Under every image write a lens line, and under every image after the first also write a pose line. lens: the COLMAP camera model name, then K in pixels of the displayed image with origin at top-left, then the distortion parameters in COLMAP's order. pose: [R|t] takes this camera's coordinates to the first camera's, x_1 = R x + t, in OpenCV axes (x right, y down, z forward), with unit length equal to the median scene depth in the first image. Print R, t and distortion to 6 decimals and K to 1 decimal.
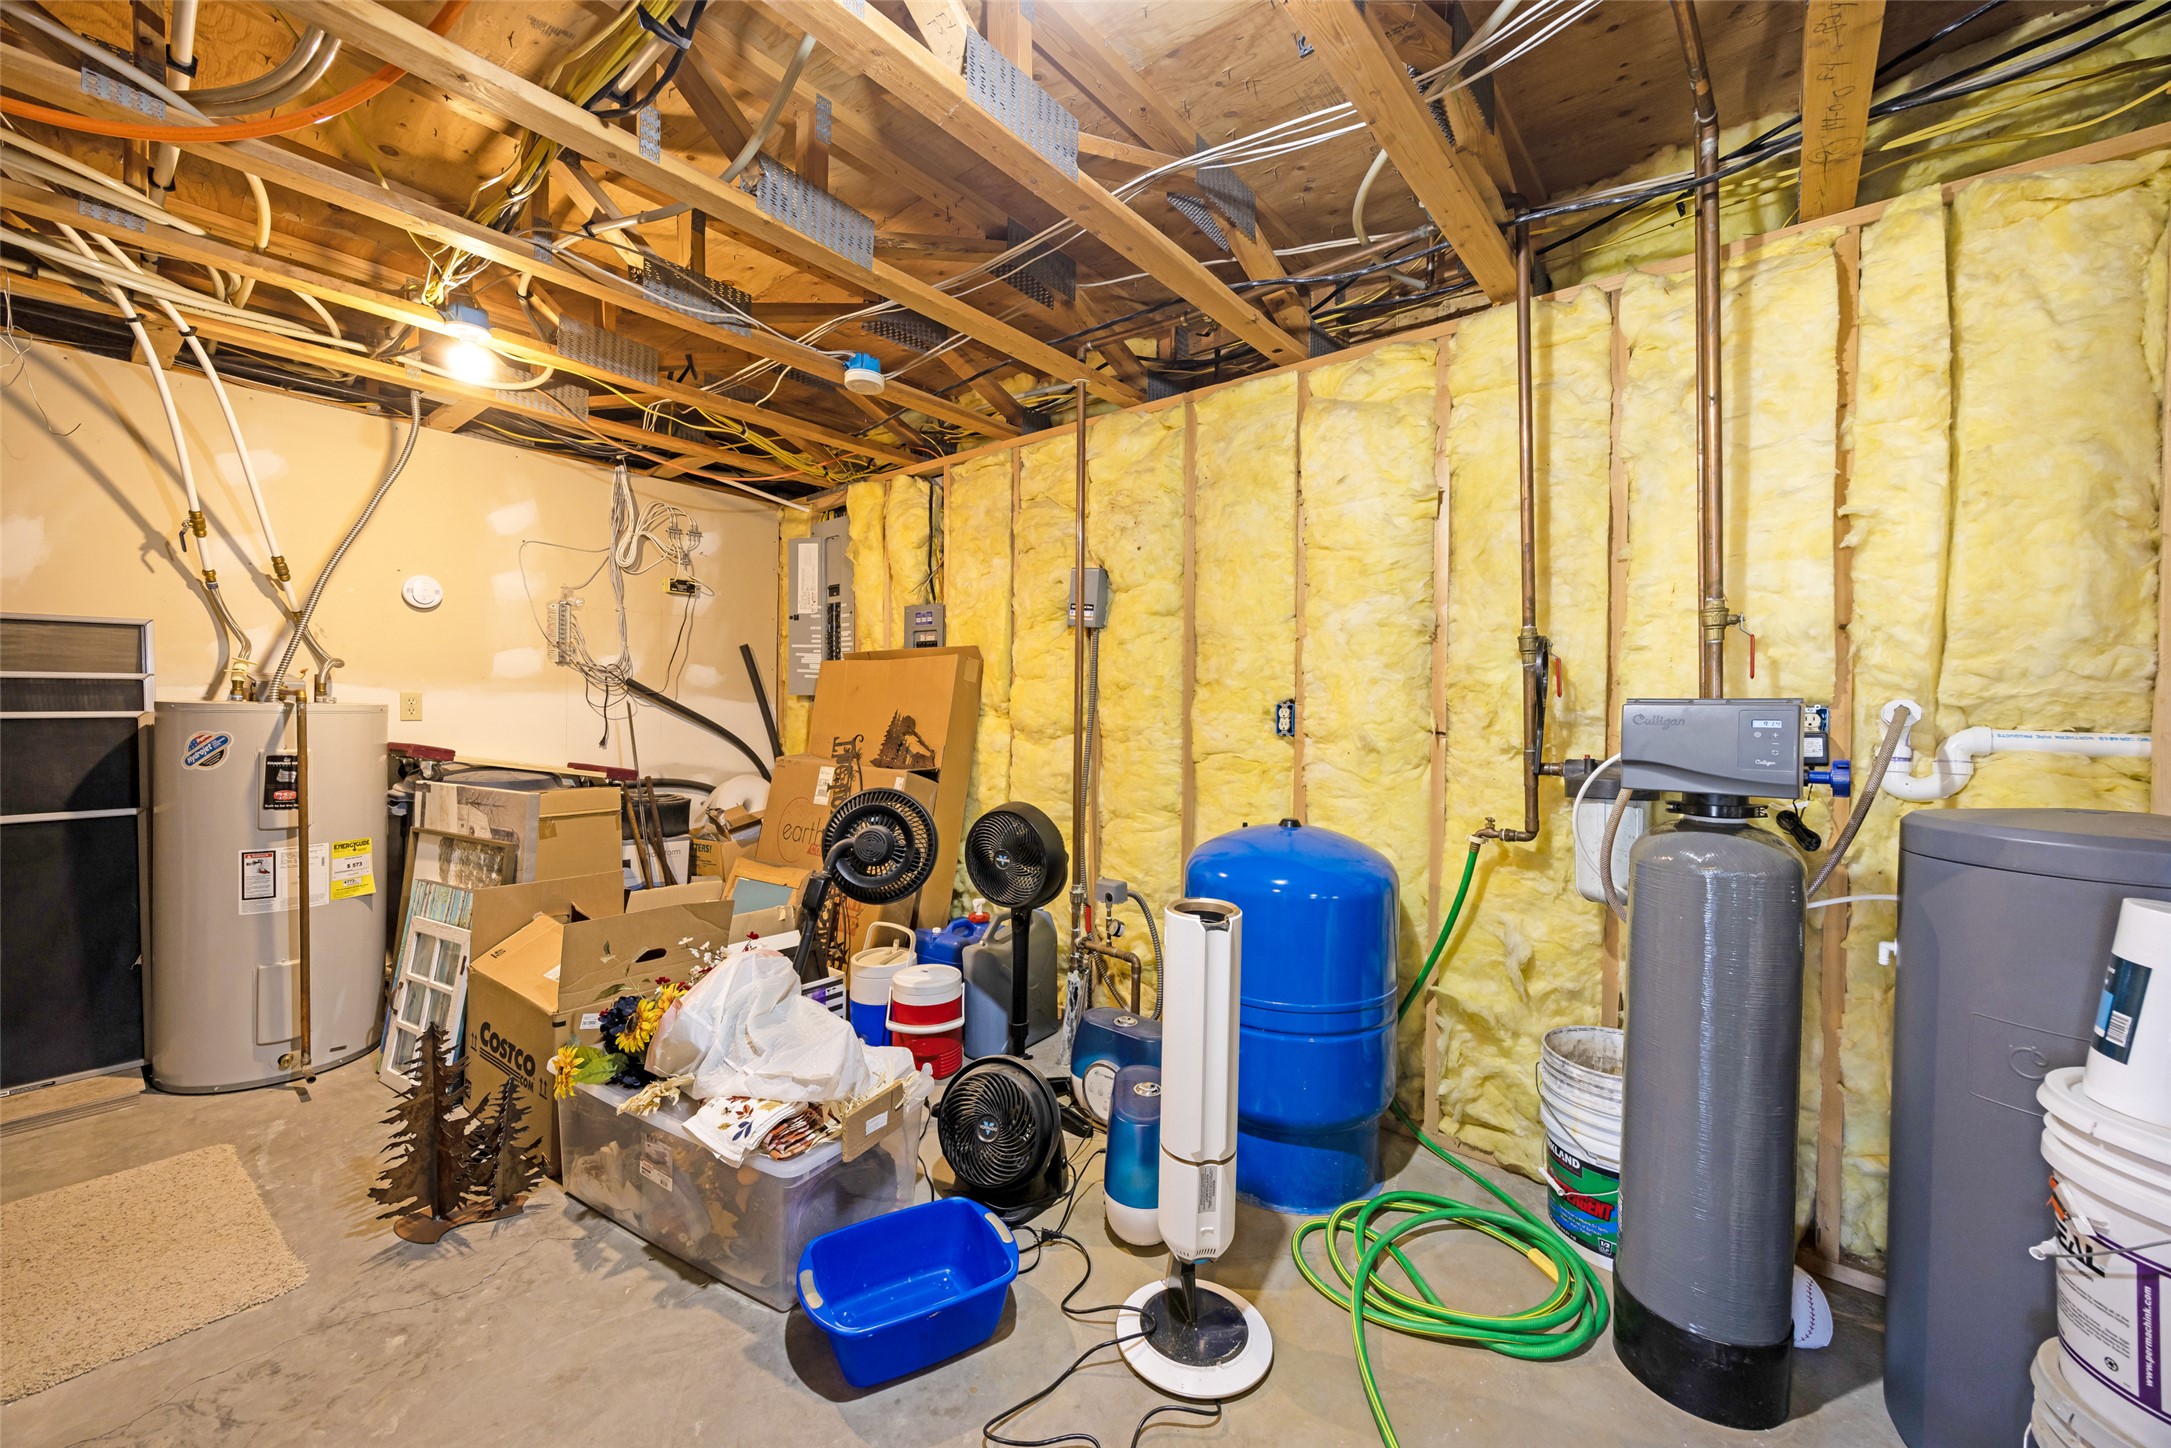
lens RADIAL K [[838.1, 0, 1088.1], [0, 838.1, 715.7], [0, 0, 1]] dist [0.000467, -0.000082]
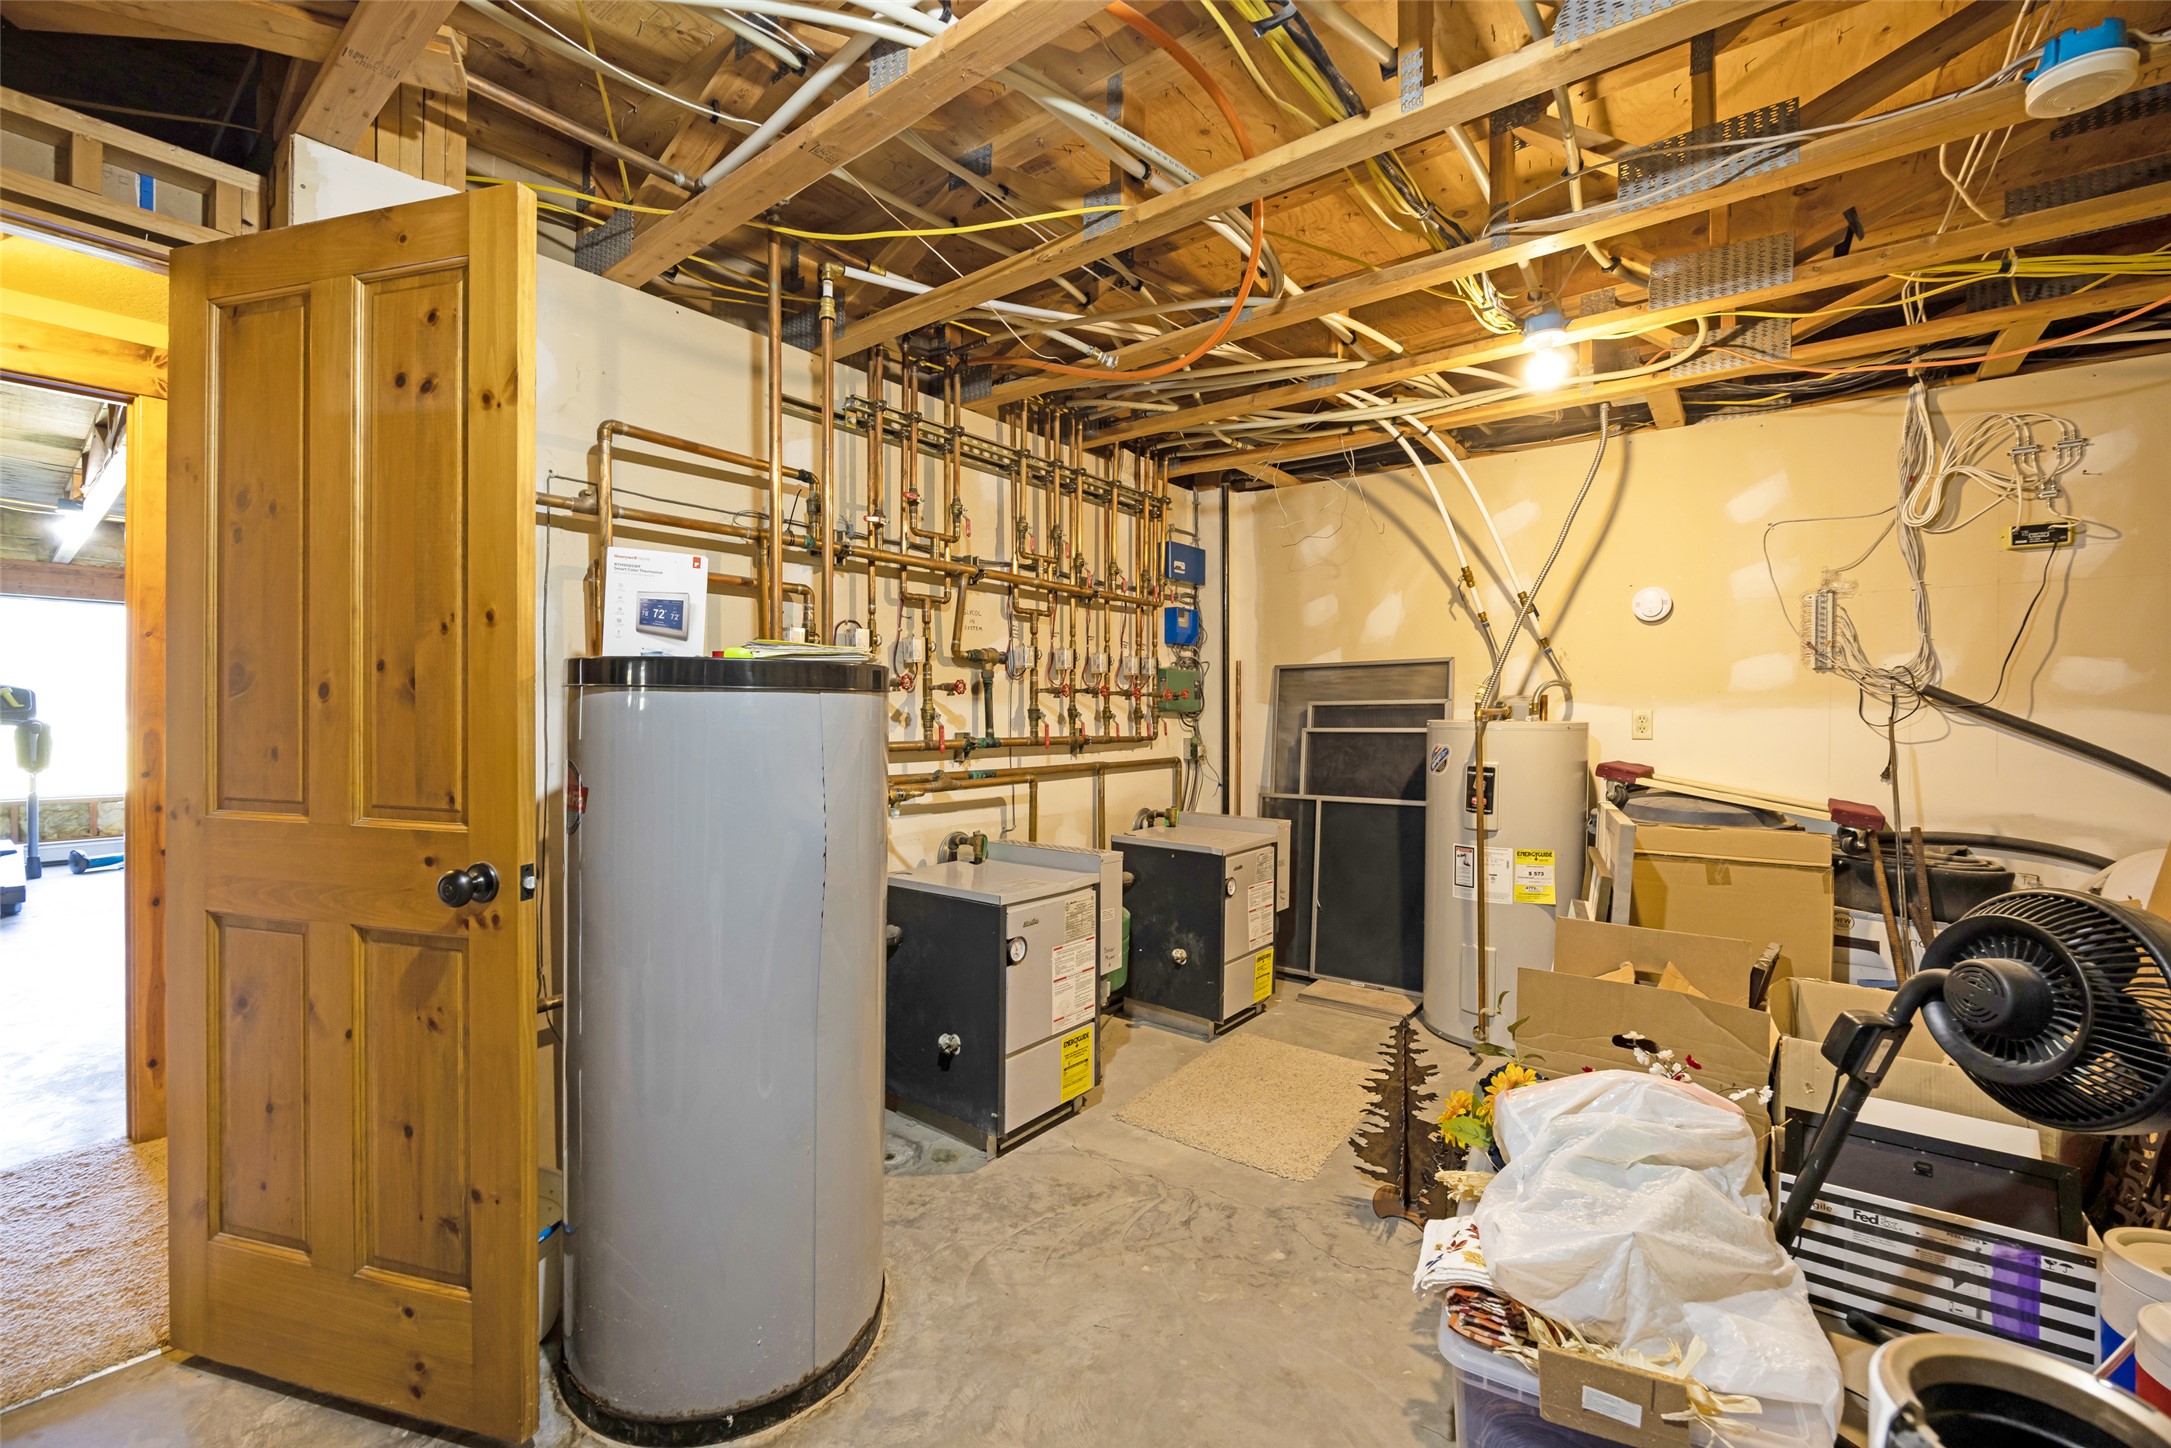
lens RADIAL K [[921.0, 0, 1090.1], [0, 921.0, 721.1], [0, 0, 1]] dist [-0.010114, 0.000448]
pose [[0.007678, -0.004412, -0.999961, 0.265553], [-0.013562, 0.999898, -0.004516, -0.002275], [0.999879, 0.013597, 0.007617, 0.393966]]
